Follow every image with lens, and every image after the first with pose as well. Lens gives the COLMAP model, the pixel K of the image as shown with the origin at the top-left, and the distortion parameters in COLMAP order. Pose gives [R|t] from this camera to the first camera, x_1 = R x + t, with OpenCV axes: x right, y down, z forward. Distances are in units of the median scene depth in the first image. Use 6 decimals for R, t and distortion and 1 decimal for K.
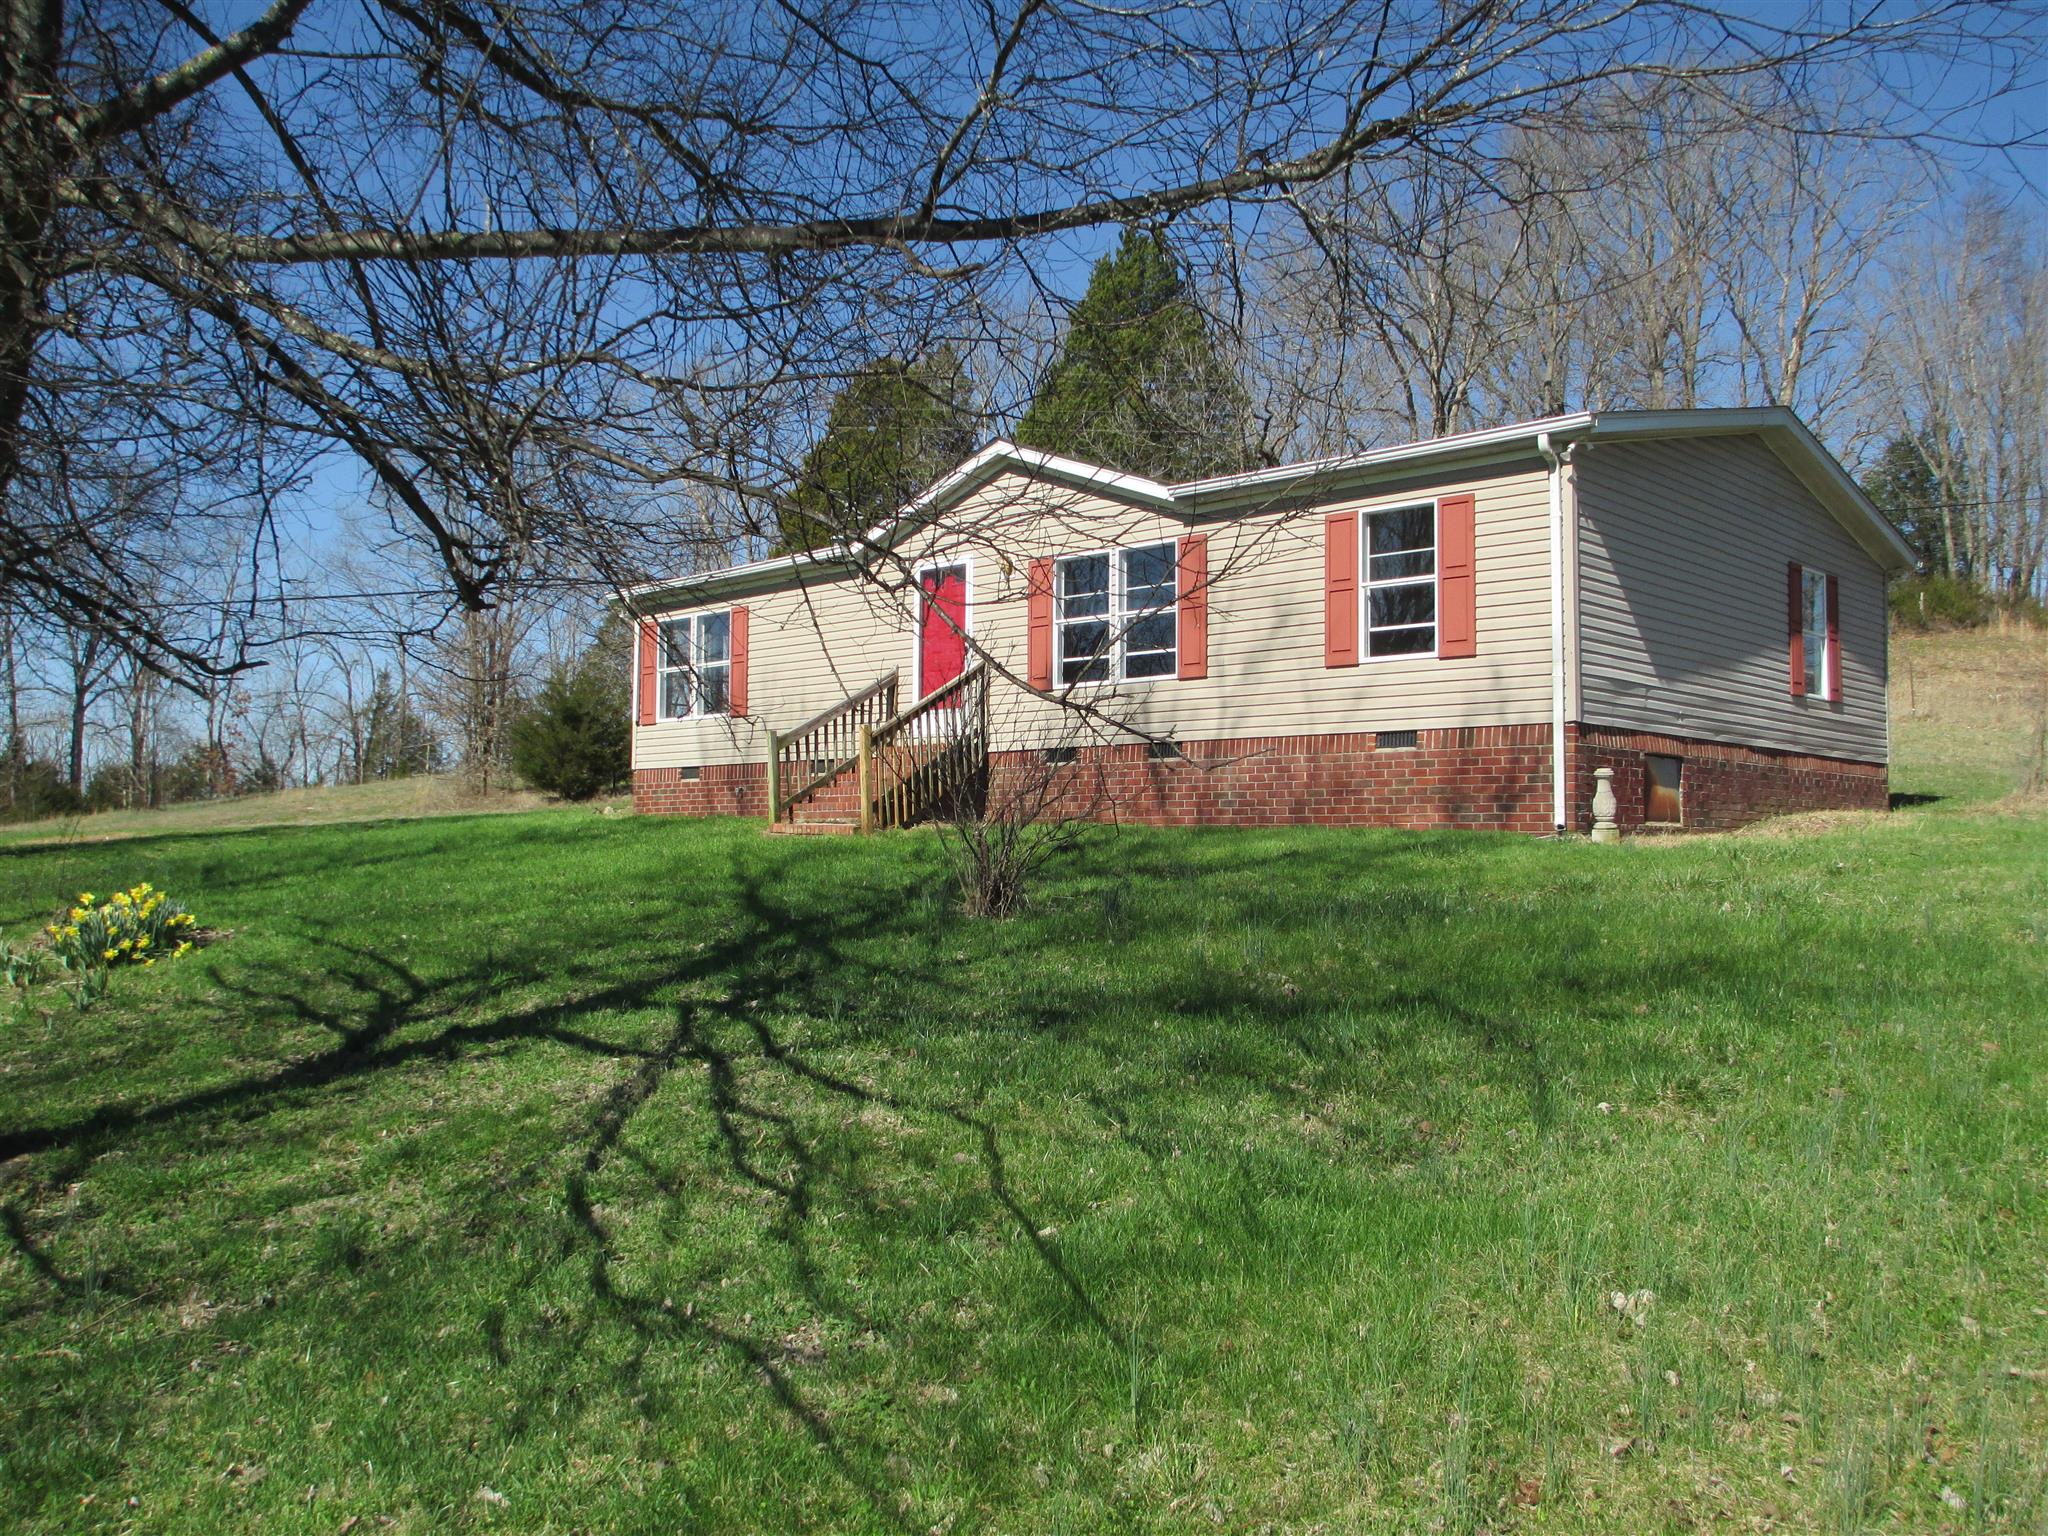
lens RADIAL K [[1692.9, 0, 1037.3], [0, 1692.9, 771.5], [0, 0, 1]] dist [-0.059293, 0.015517]
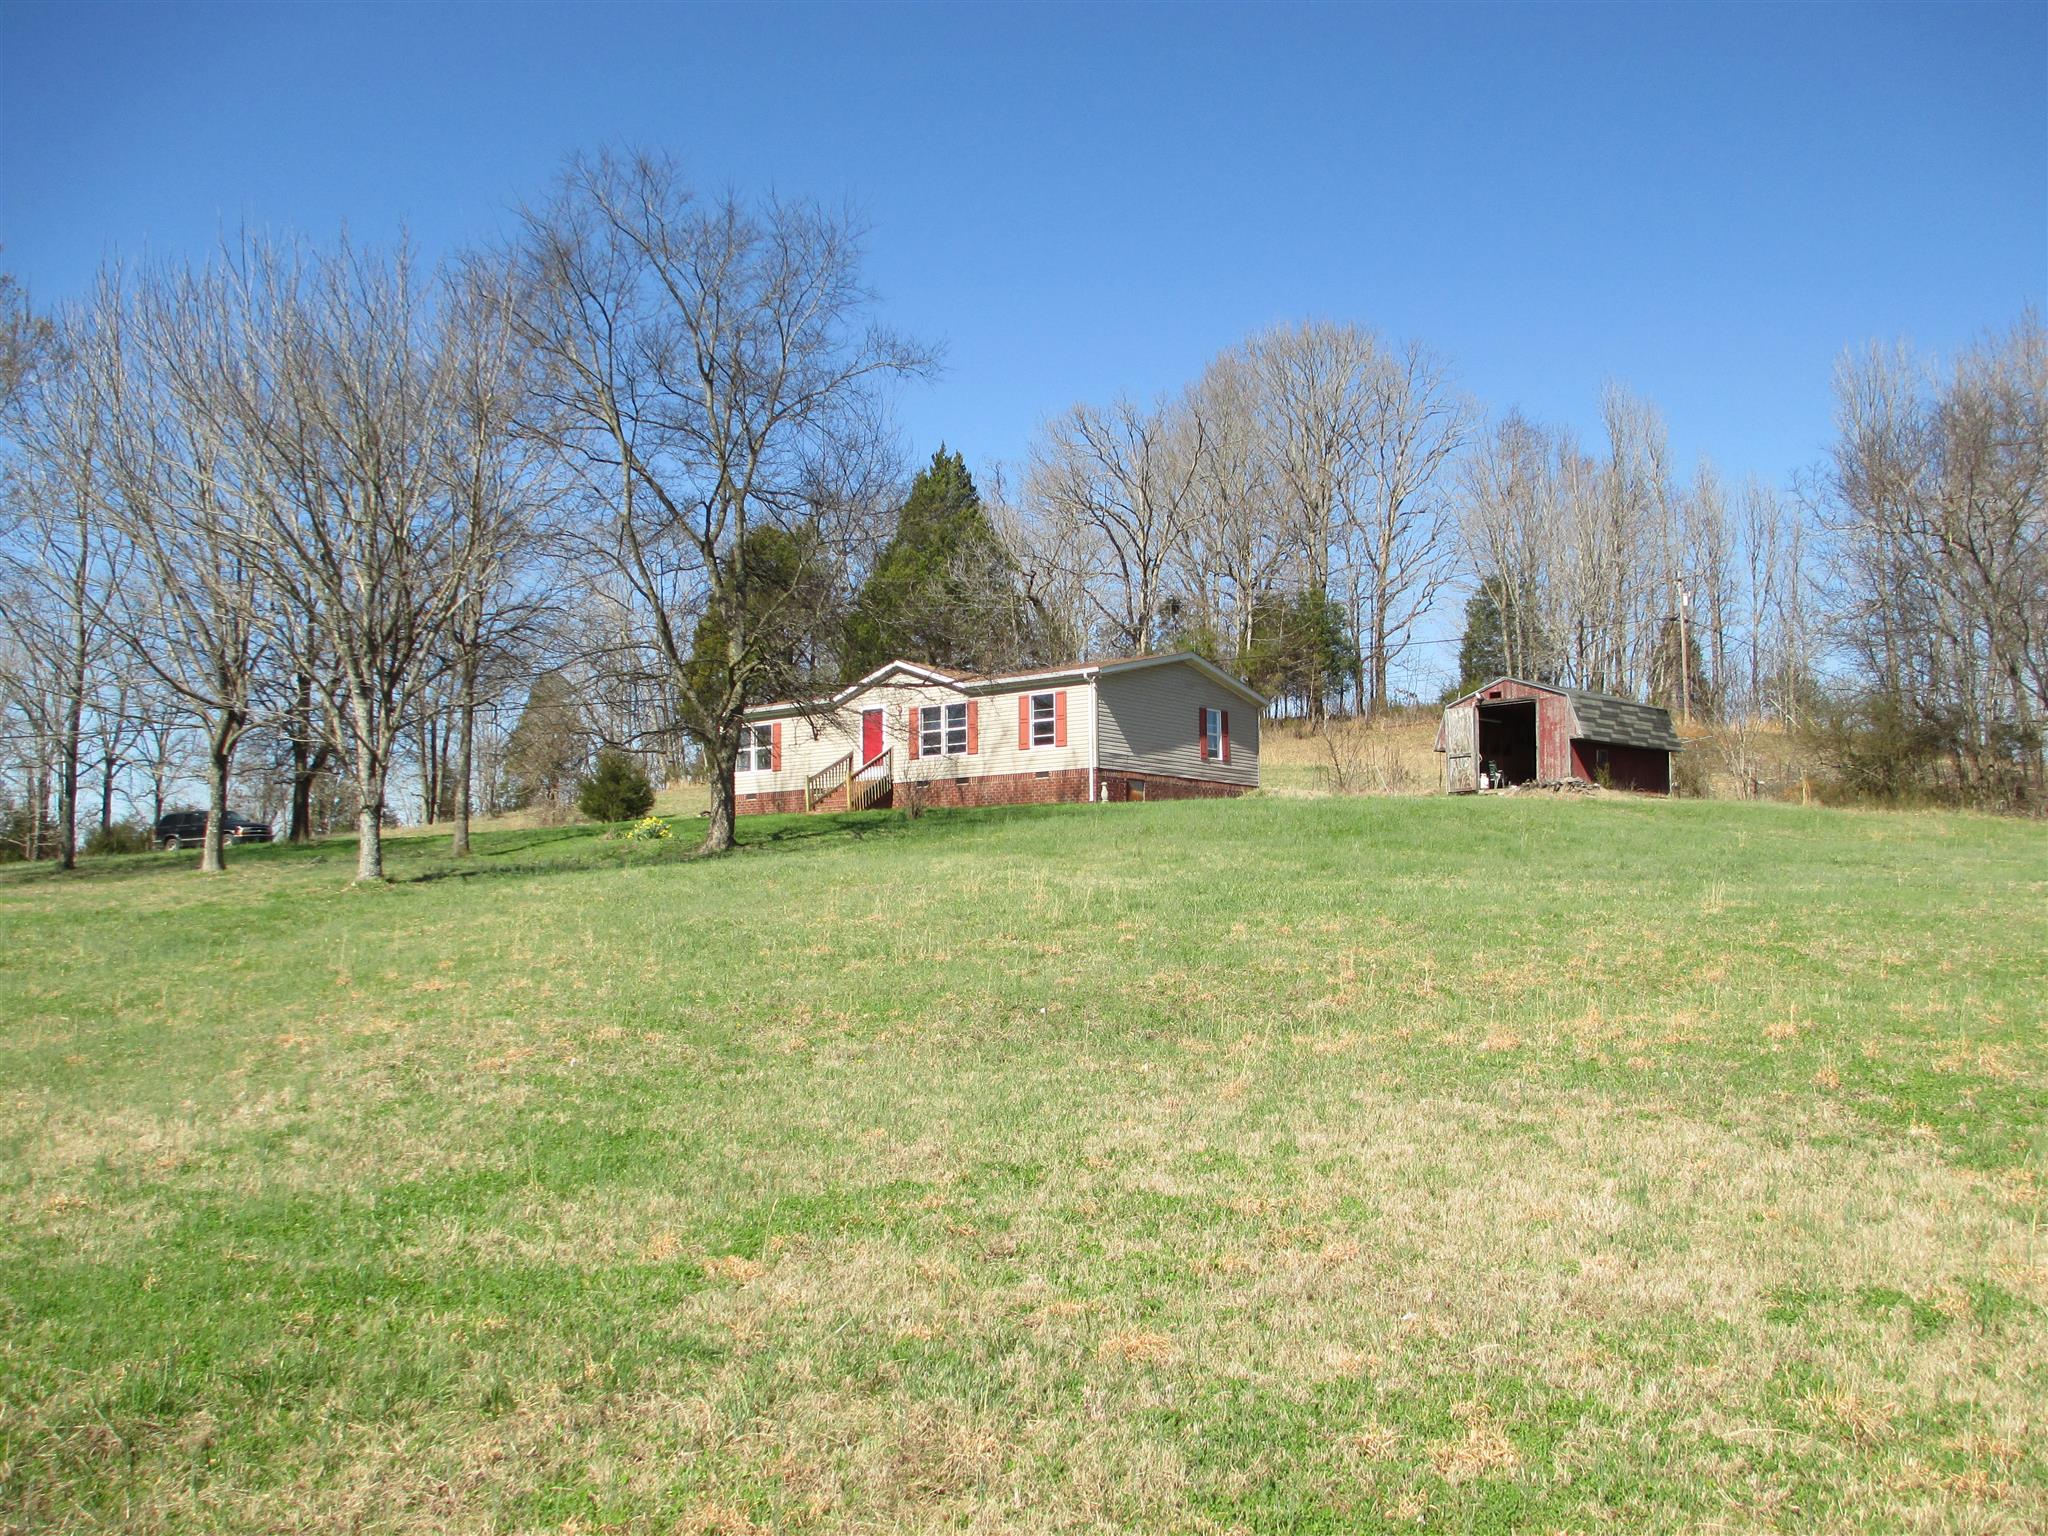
lens RADIAL K [[1692.9, 0, 1037.3], [0, 1692.9, 771.5], [0, 0, 1]] dist [-0.059293, 0.015517]
pose [[0.993249, -0.007143, 0.115779, -0.118683], [0.011863, 0.999124, -0.040128, 0.082920], [-0.115391, 0.041231, 0.992464, -1.693689]]
